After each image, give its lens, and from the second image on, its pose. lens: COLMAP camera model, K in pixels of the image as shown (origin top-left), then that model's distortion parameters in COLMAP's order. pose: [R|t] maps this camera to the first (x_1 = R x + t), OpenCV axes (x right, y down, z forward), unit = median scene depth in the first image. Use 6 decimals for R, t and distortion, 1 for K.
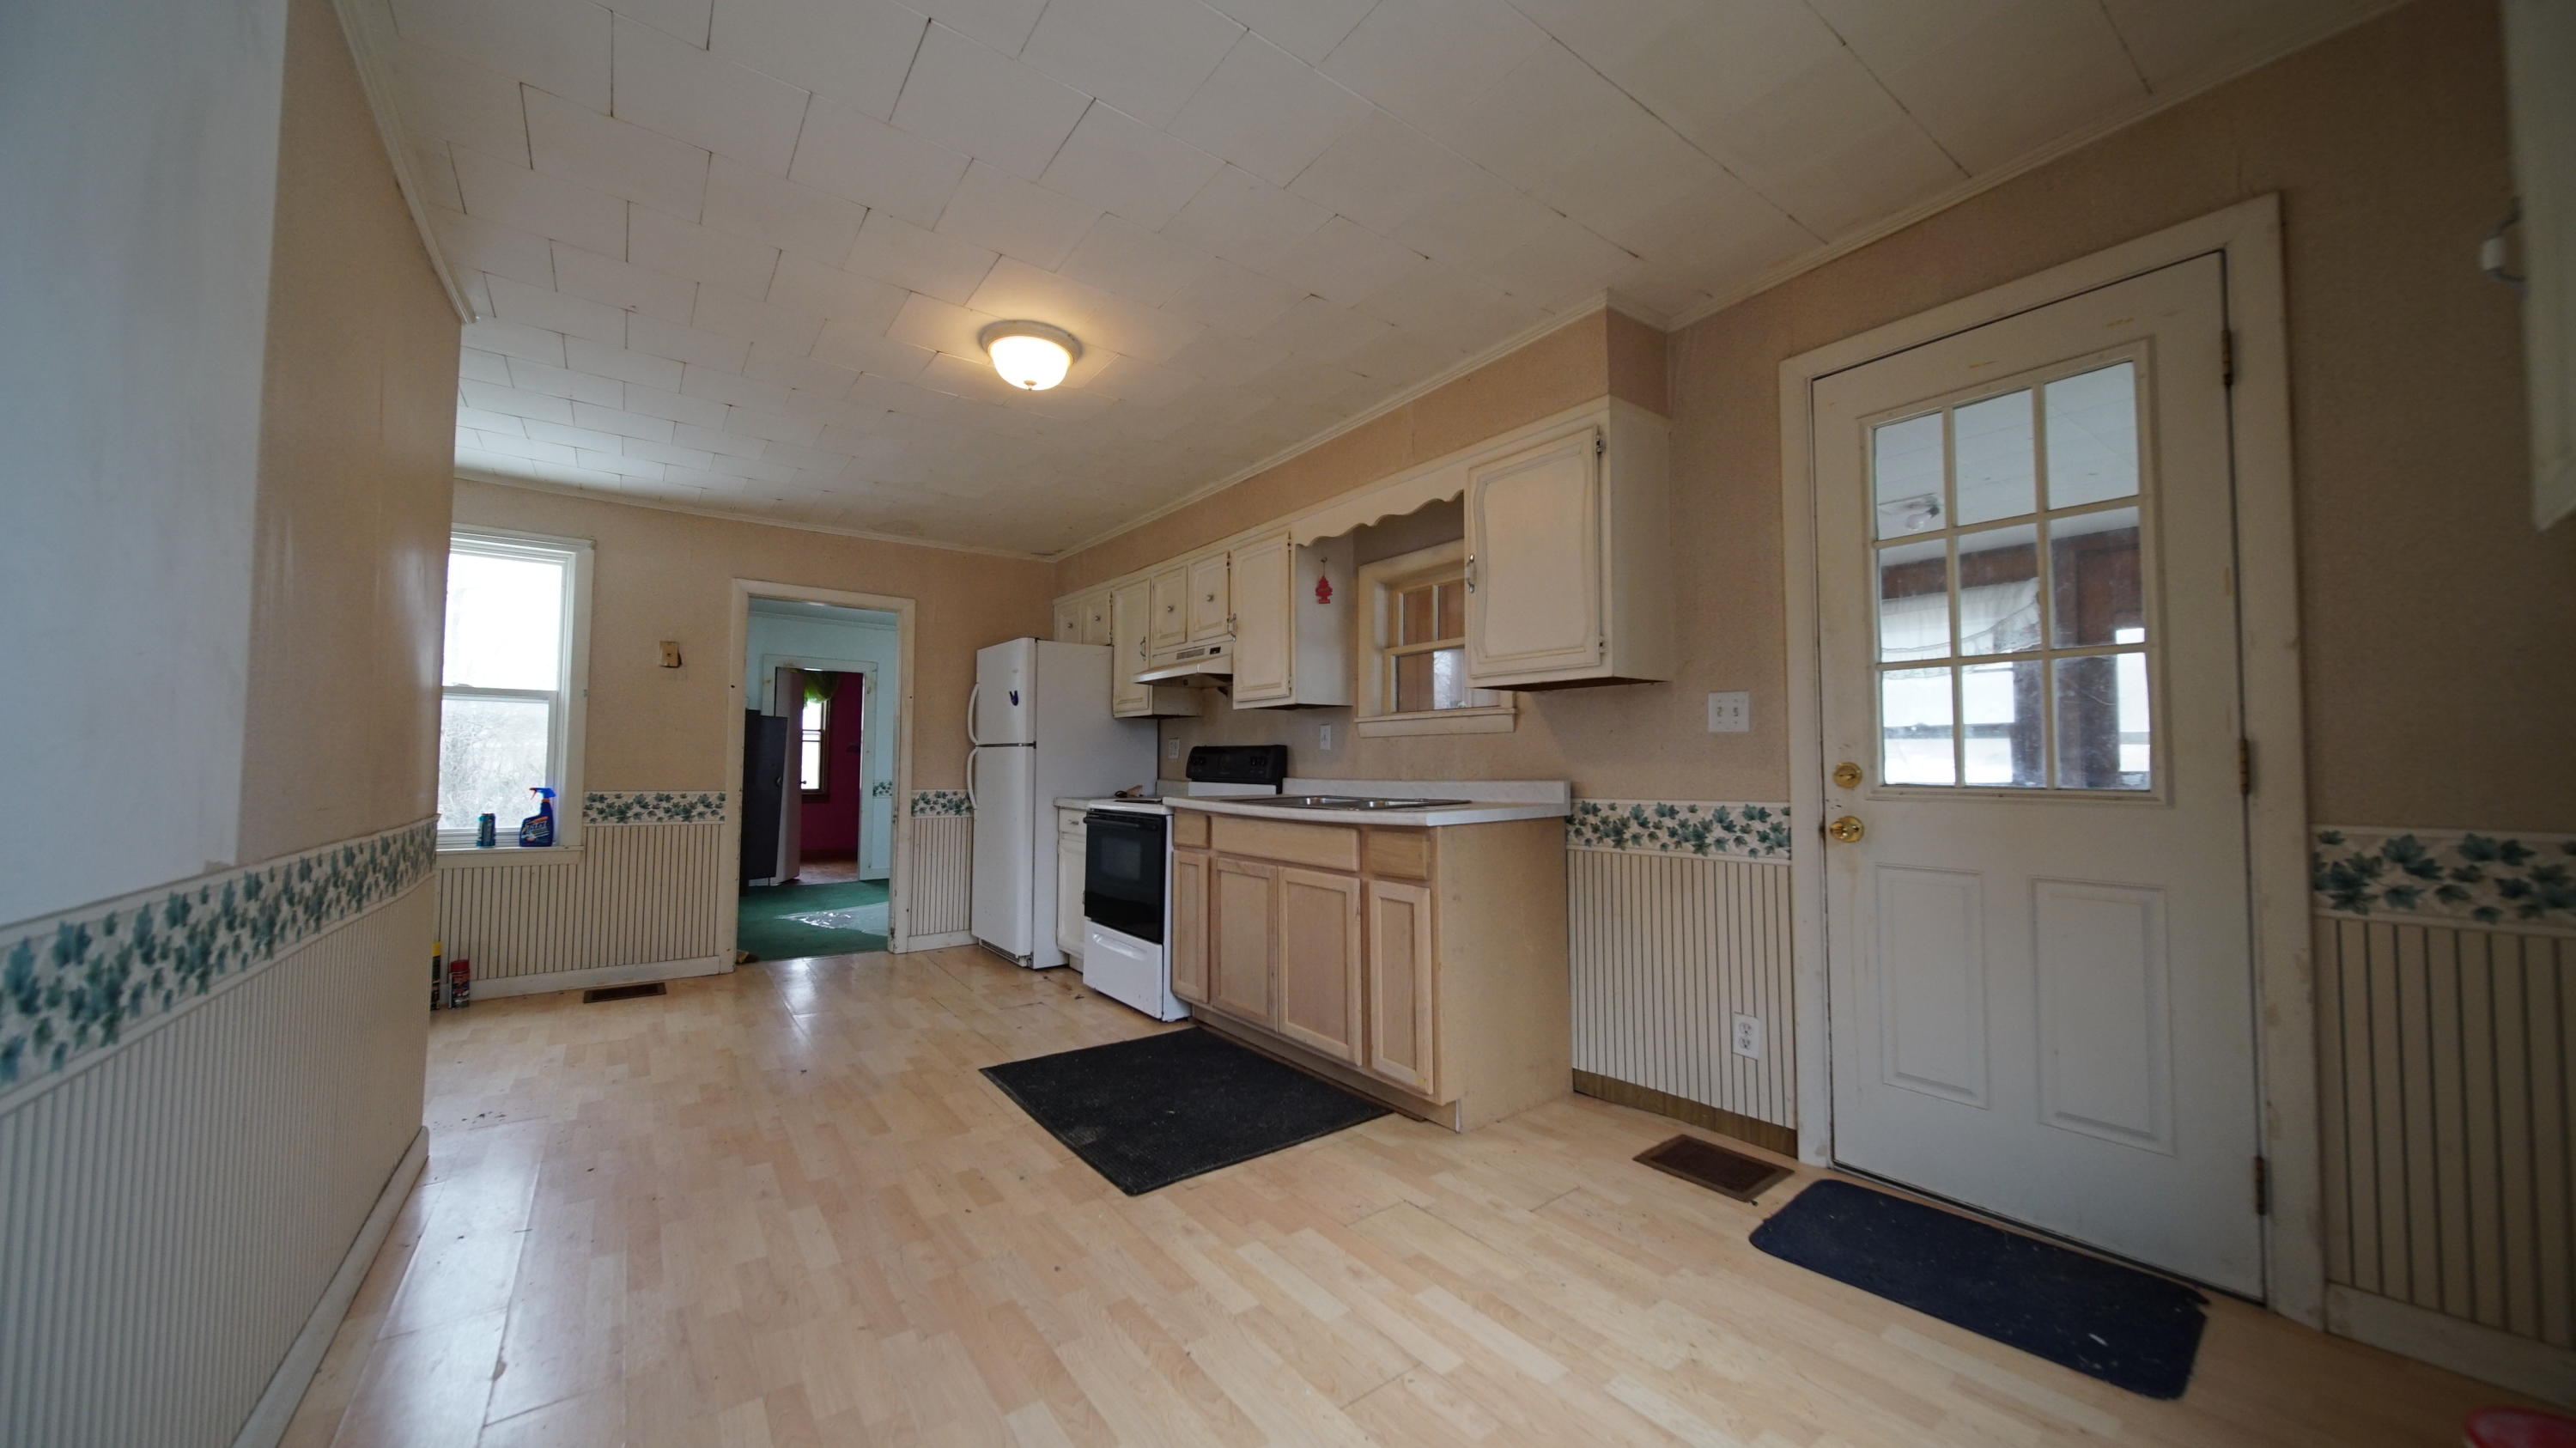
lens RADIAL K [[896.9, 0, 1291.6], [0, 896.9, 733.7], [0, 0, 1]] dist [-0.000375, -0.001175]
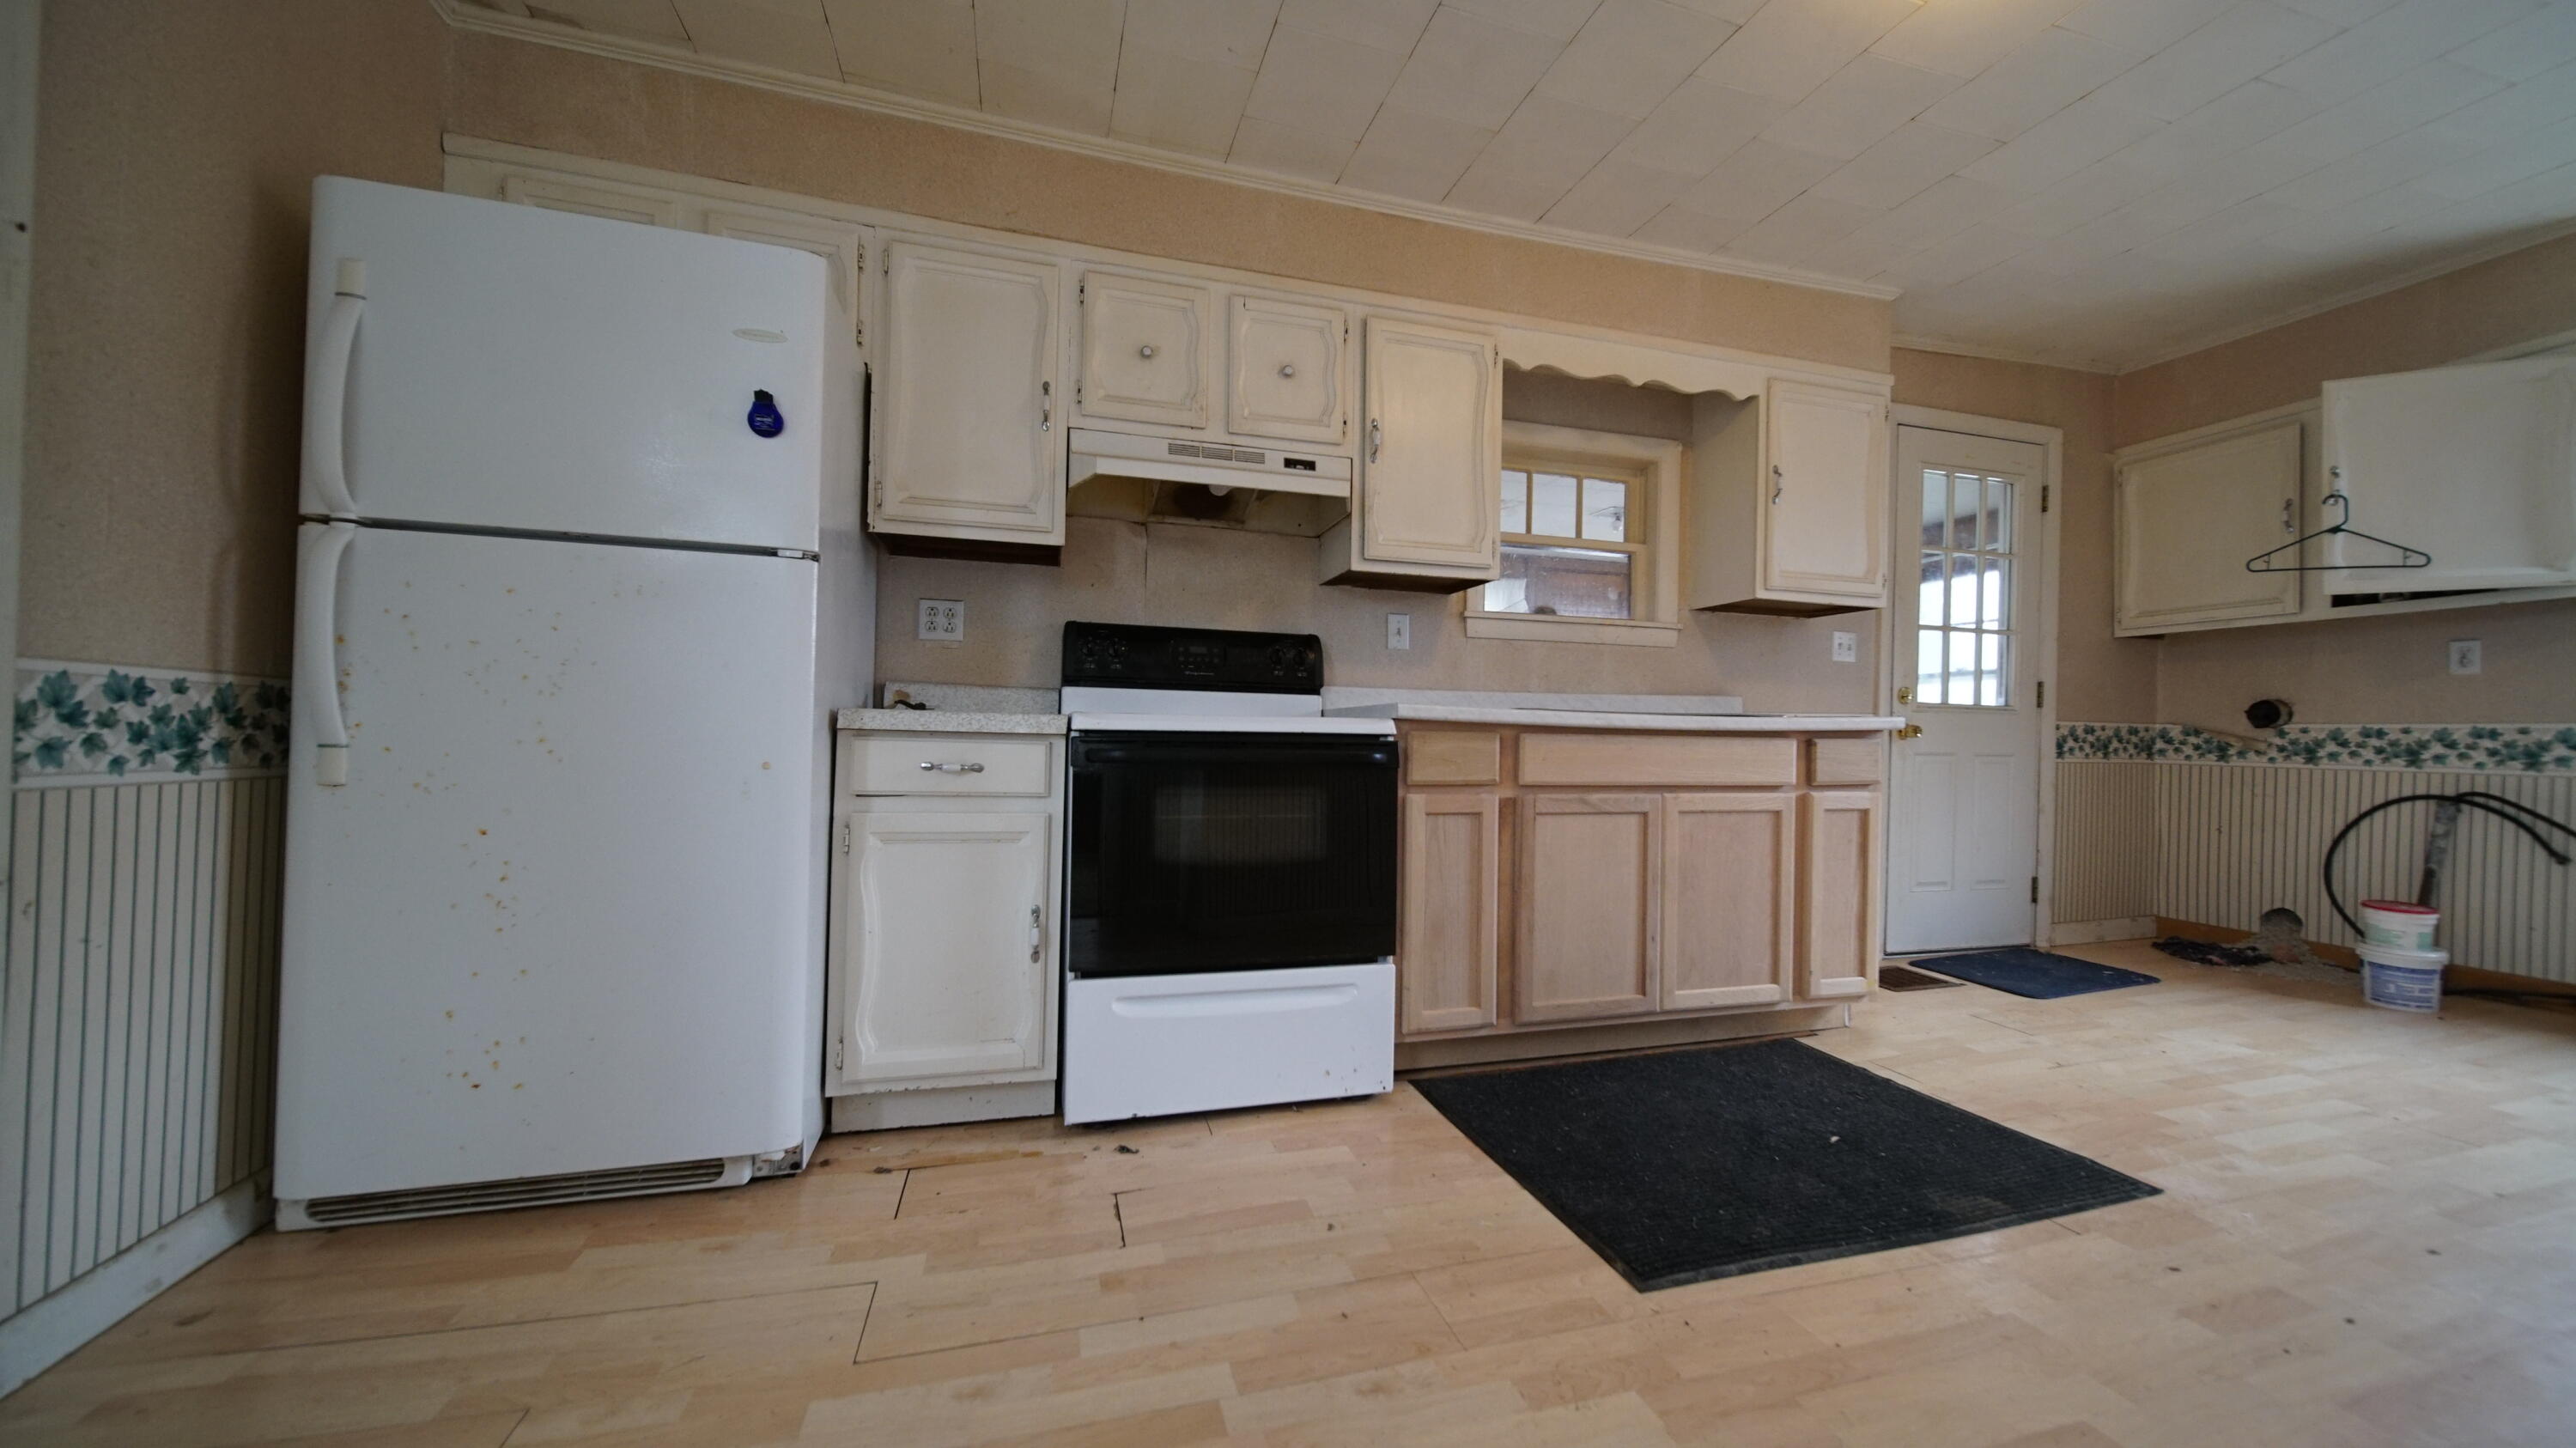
lens RADIAL K [[896.9, 0, 1289.5], [0, 896.9, 730.3], [0, 0, 1]] dist [-0.000375, -0.001175]
pose [[0.353747, 0.011292, 0.935273, -0.905959], [-0.048216, 0.998818, 0.006178, 0.112936], [-0.934097, -0.047281, 0.353874, 1.115120]]
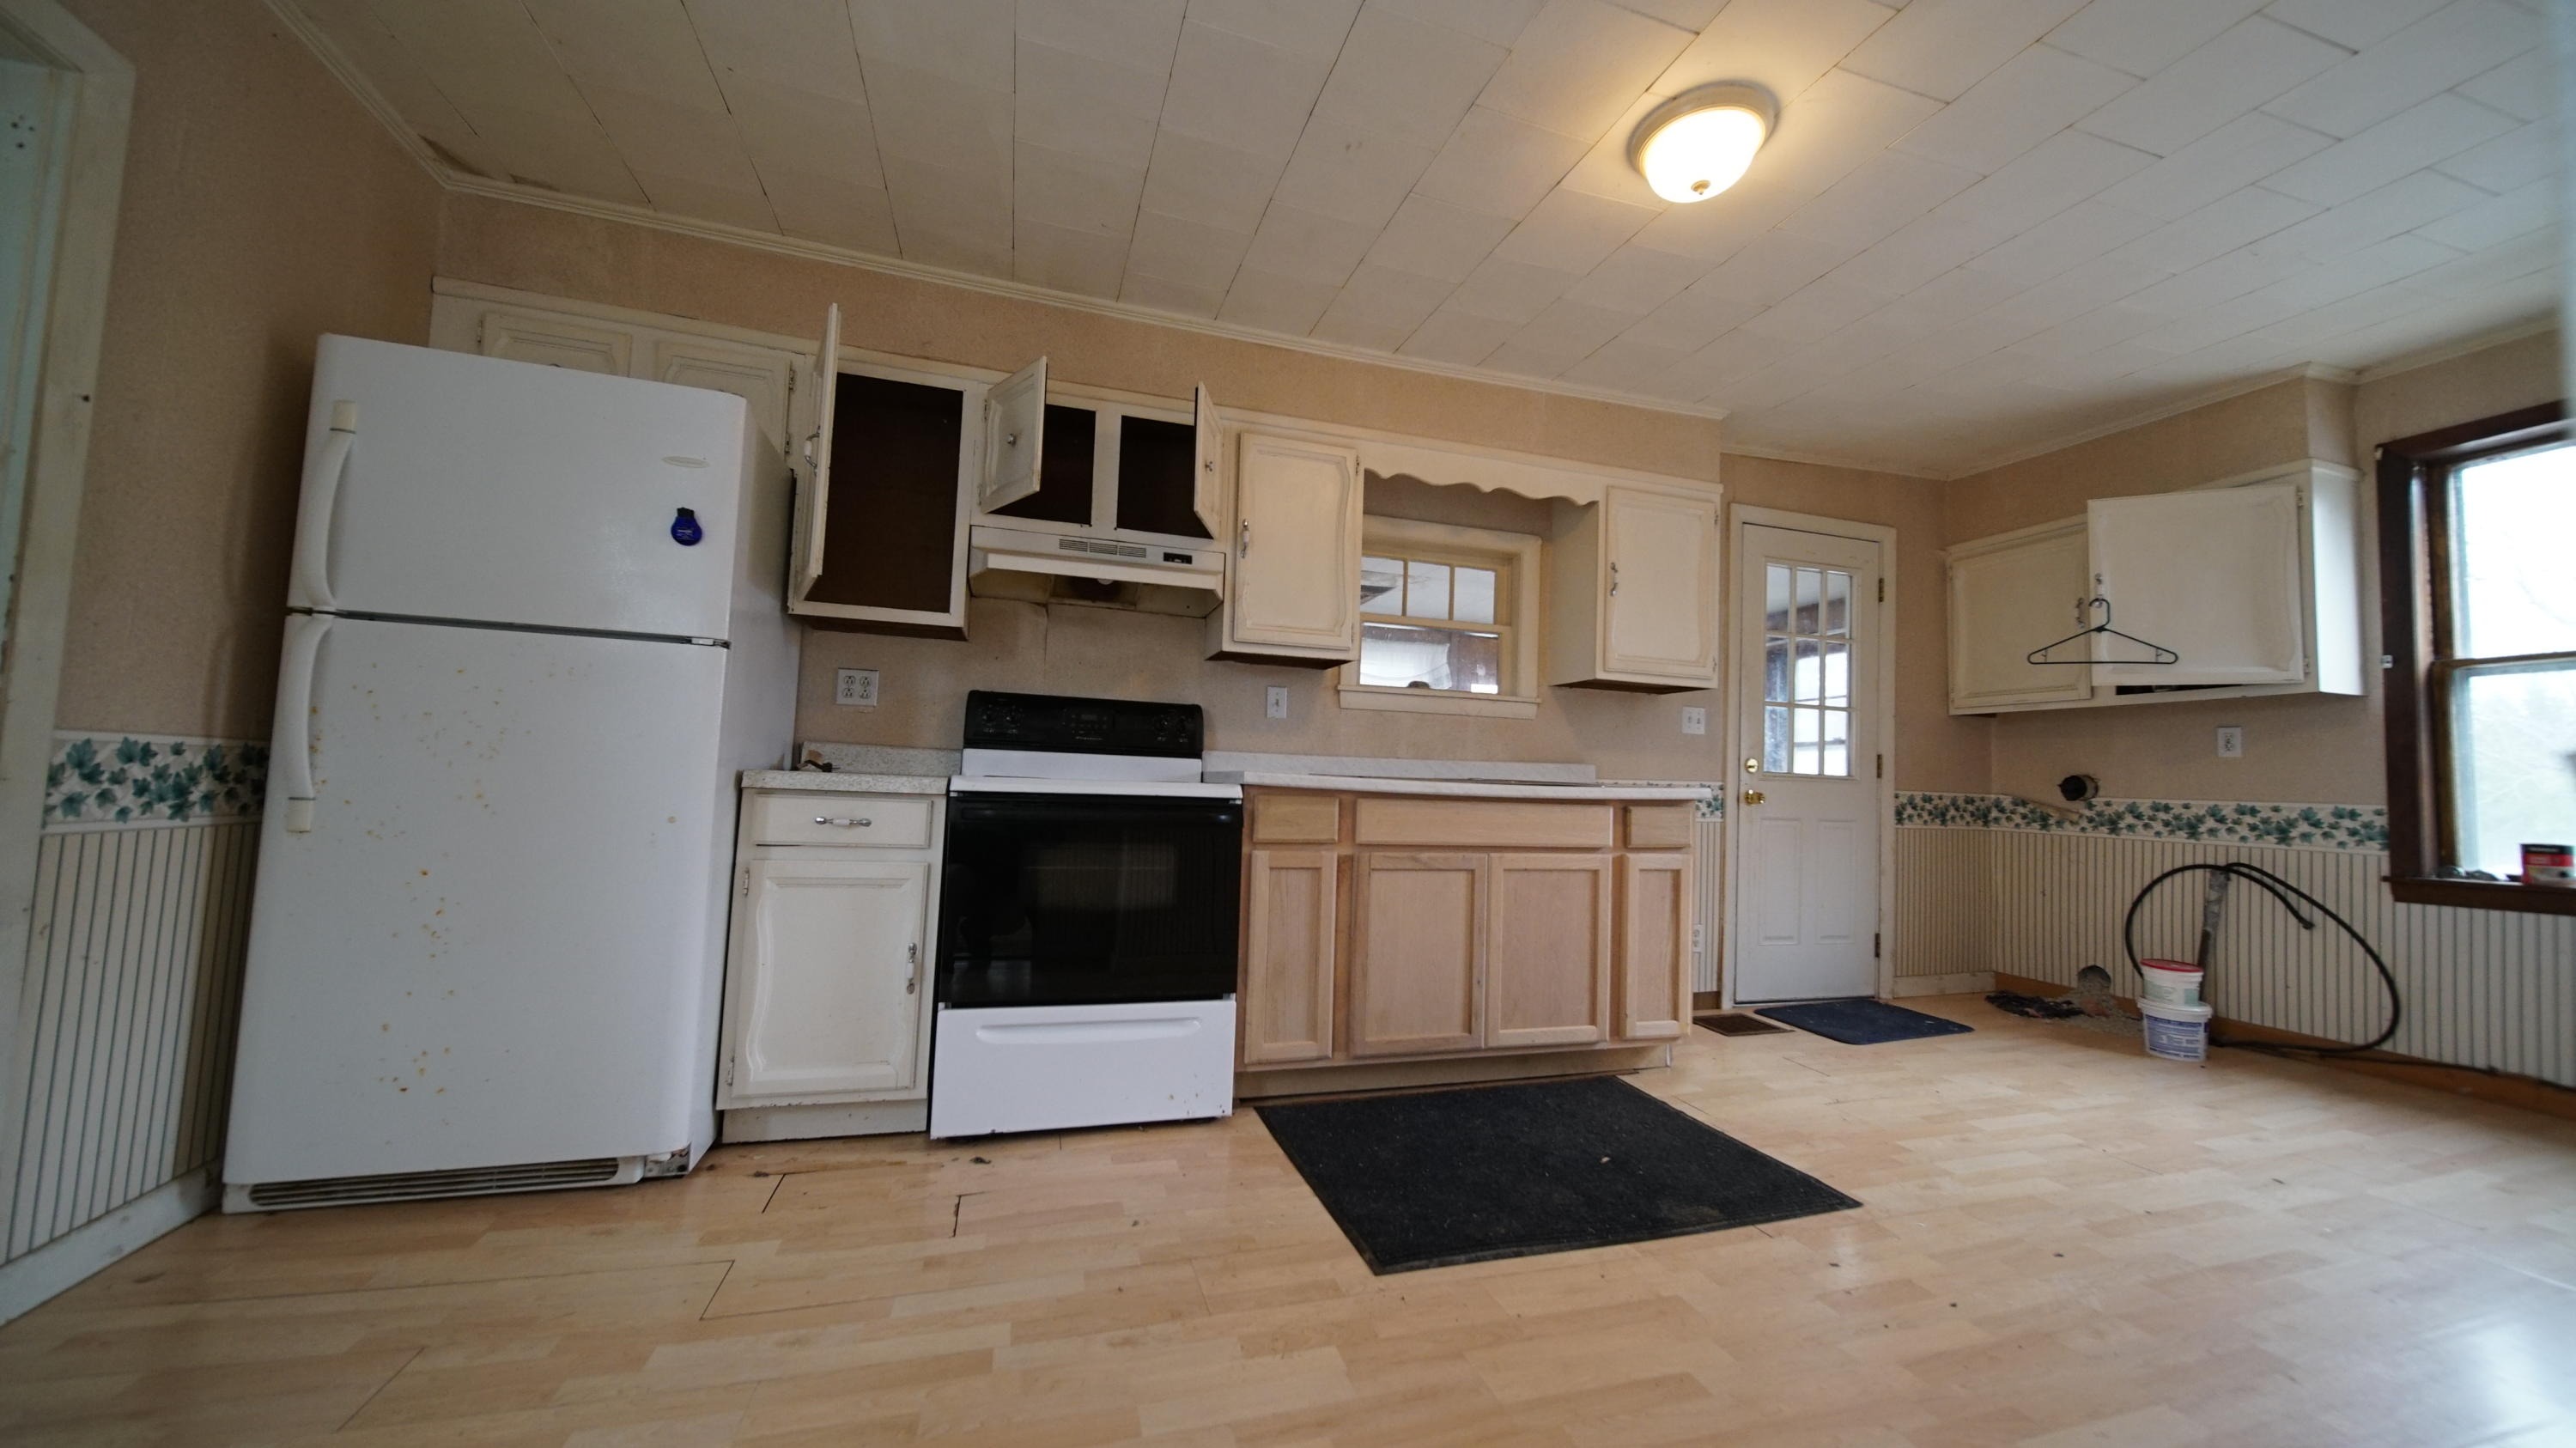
lens RADIAL K [[896.9, 0, 1289.4], [0, 896.9, 730.4], [0, 0, 1]] dist [-0.000375, -0.001175]
pose [[0.338552, 0.065055, 0.938696, -0.969456], [-0.066267, 0.996779, -0.045180, 0.088173], [-0.938611, -0.046909, 0.341772, 0.965755]]
